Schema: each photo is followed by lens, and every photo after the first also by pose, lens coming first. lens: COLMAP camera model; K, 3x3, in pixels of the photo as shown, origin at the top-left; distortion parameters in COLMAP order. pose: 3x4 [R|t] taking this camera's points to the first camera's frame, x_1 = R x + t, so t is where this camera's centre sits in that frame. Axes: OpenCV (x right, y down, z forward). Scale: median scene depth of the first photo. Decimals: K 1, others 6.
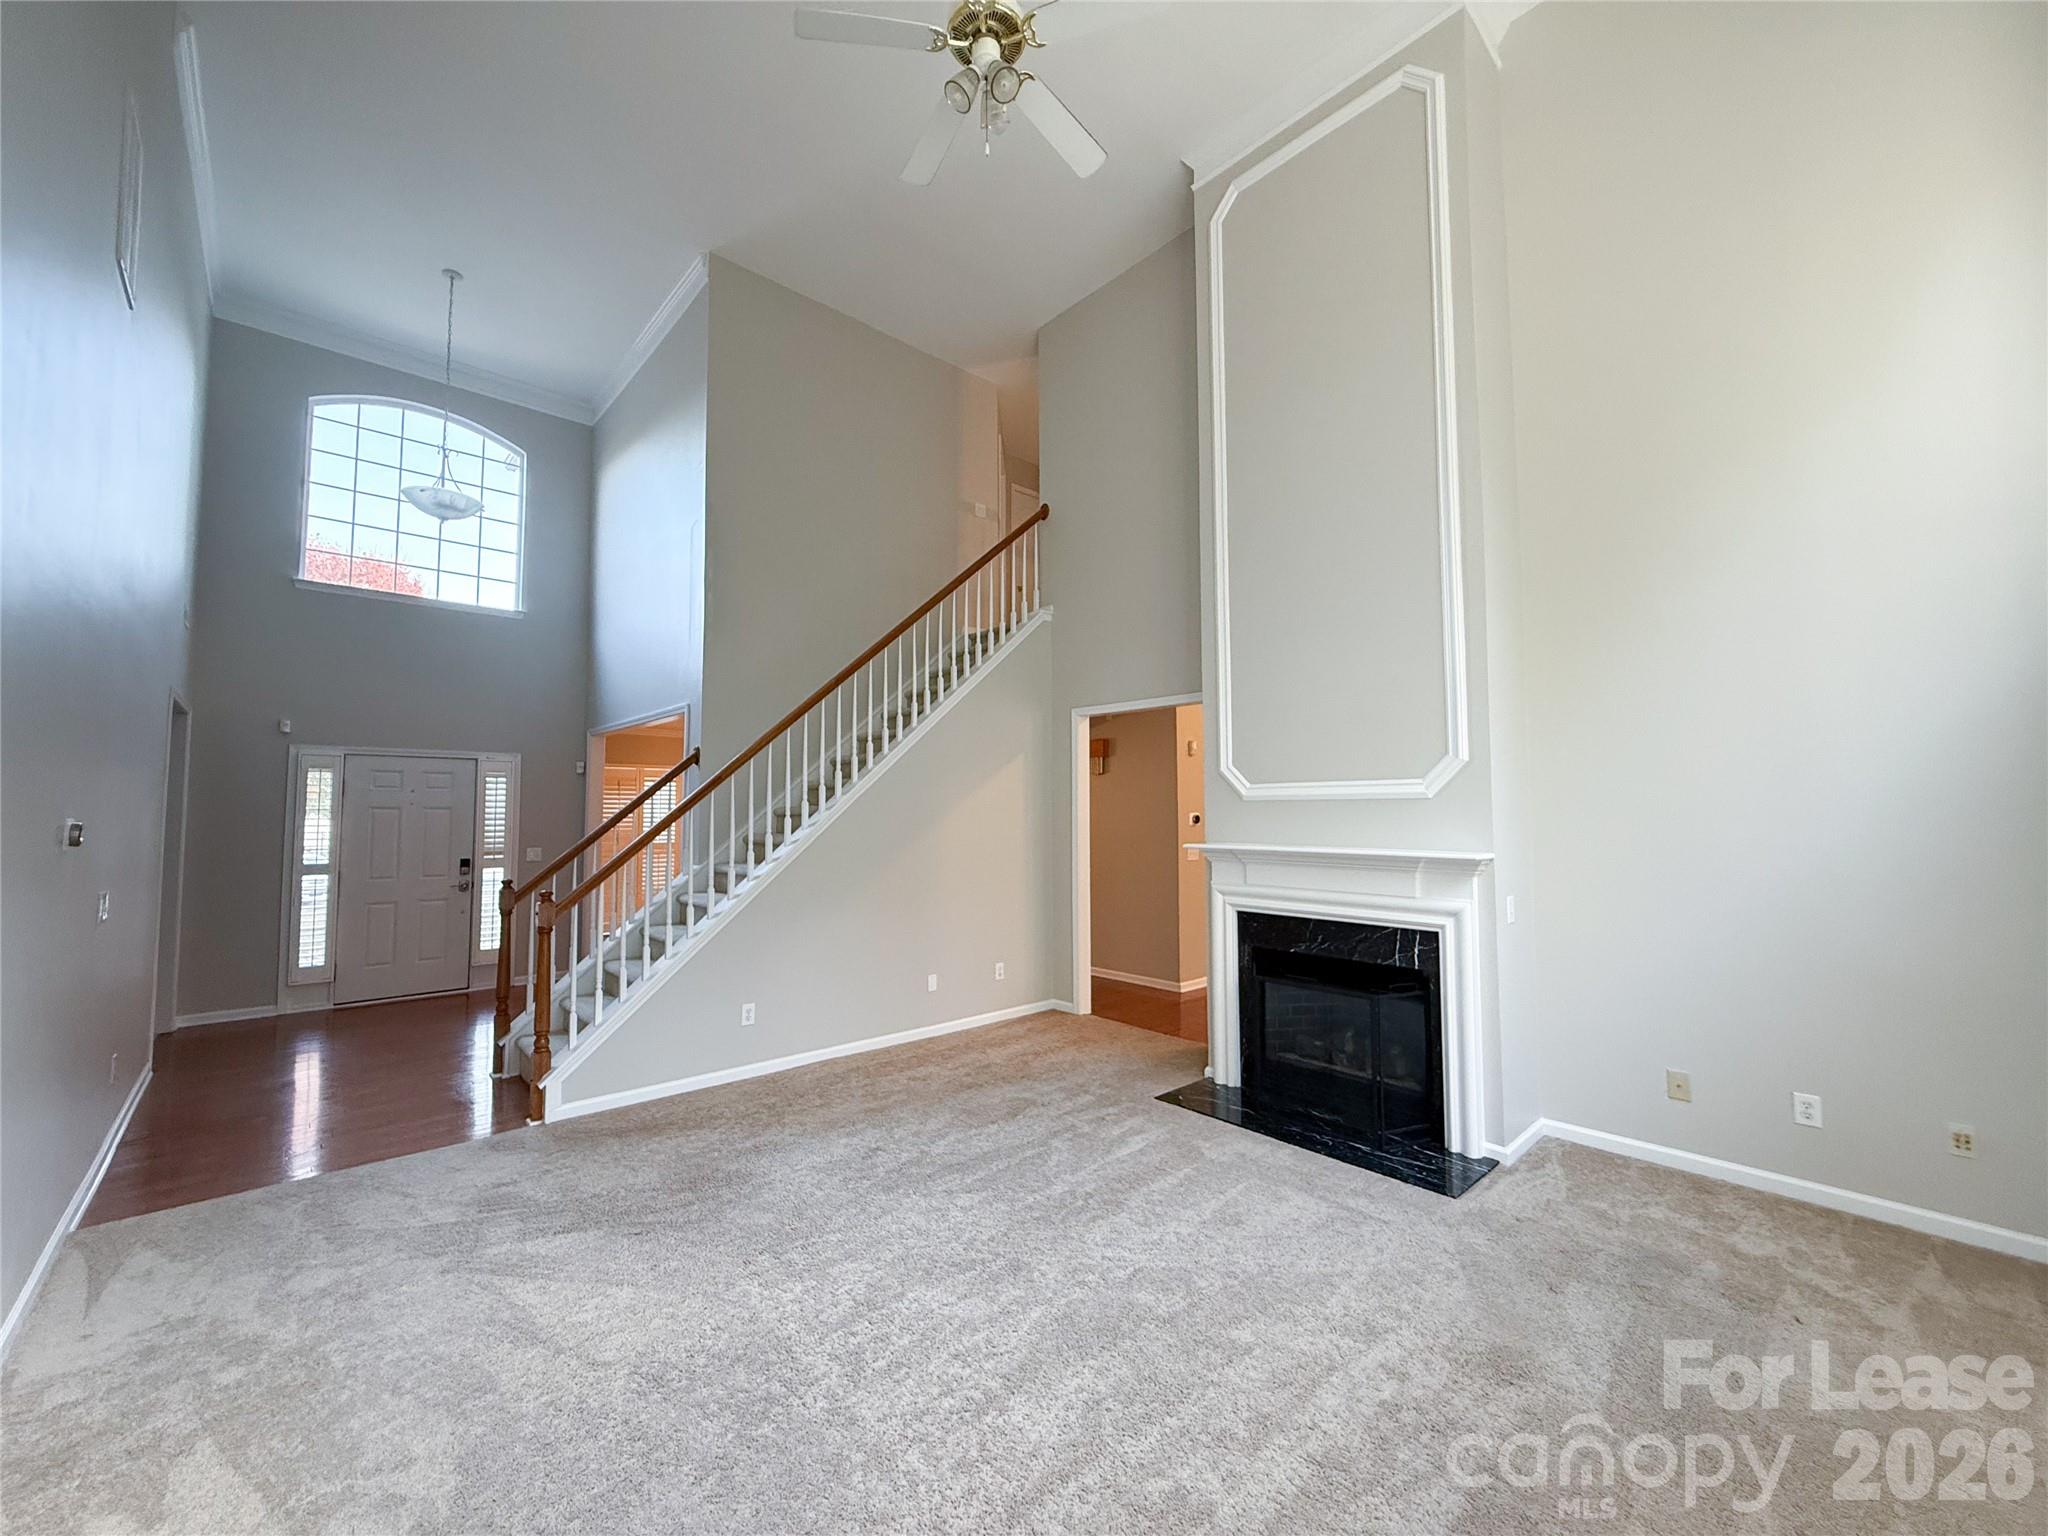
lens RADIAL K [[773.0, 0, 1024.0], [0, 773.0, 768.0], [0, 0, 1]] dist [0.000458, 0.000072]
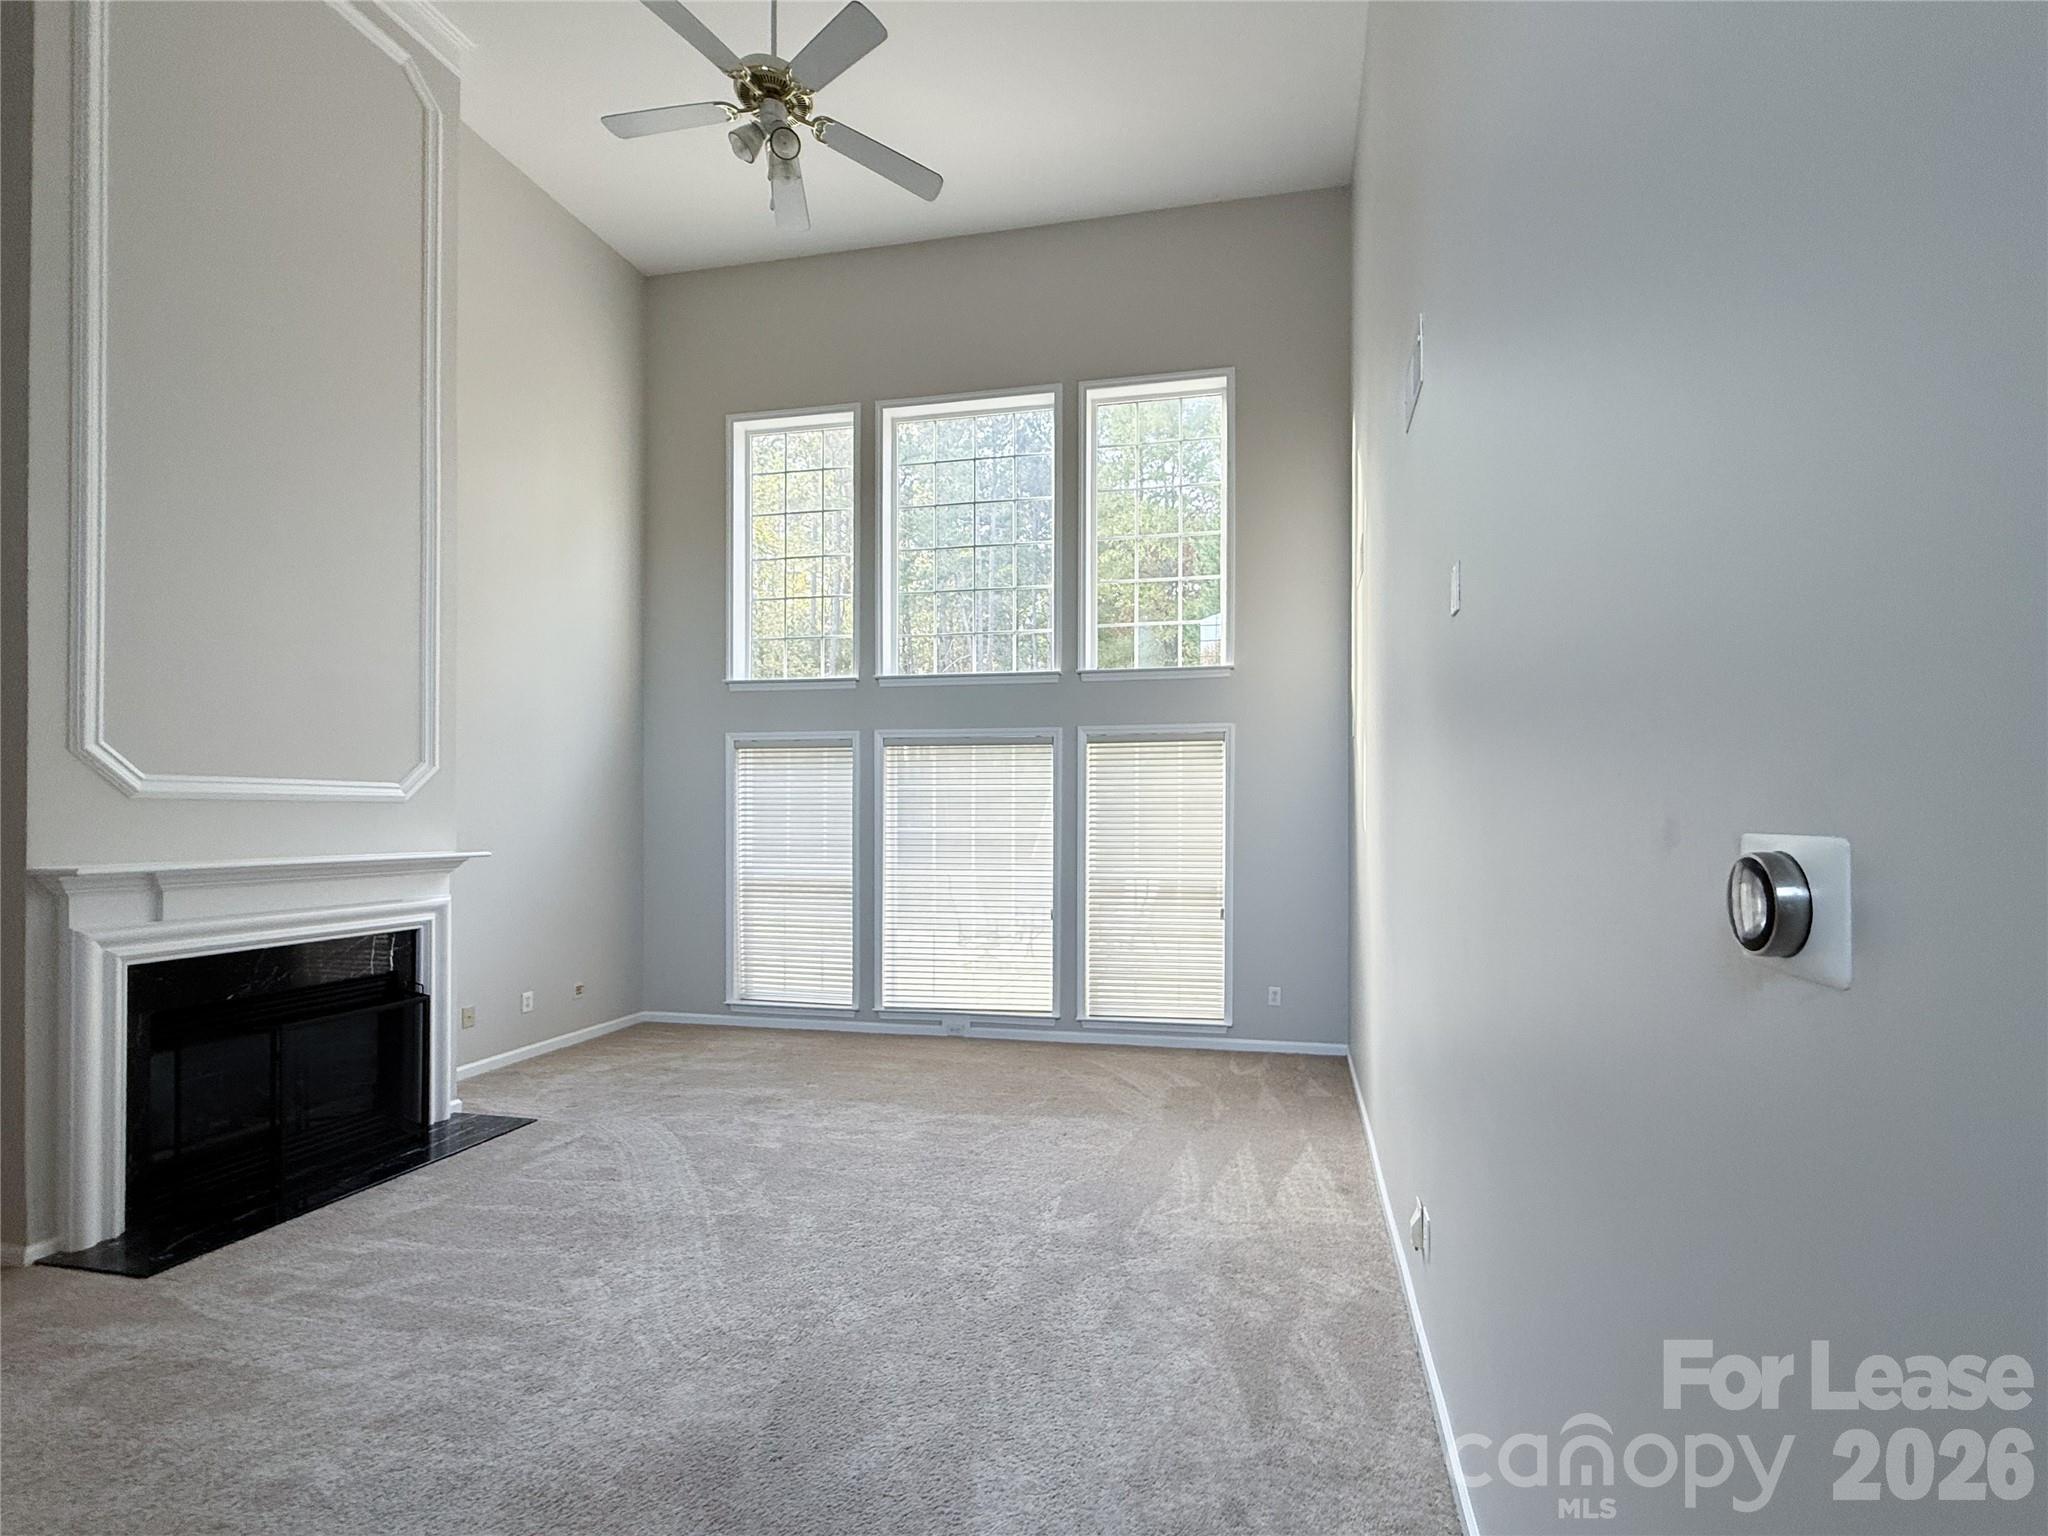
lens RADIAL K [[825.0, 0, 1026.6], [0, 825.0, 815.2], [0, 0, 1]] dist [0.000244, 0.000025]
pose [[-0.490066, 0.001151, 0.871684, -0.850123], [-0.052978, 0.998111, -0.031102, 0.046863], [-0.870074, -0.061422, -0.489080, 0.829814]]
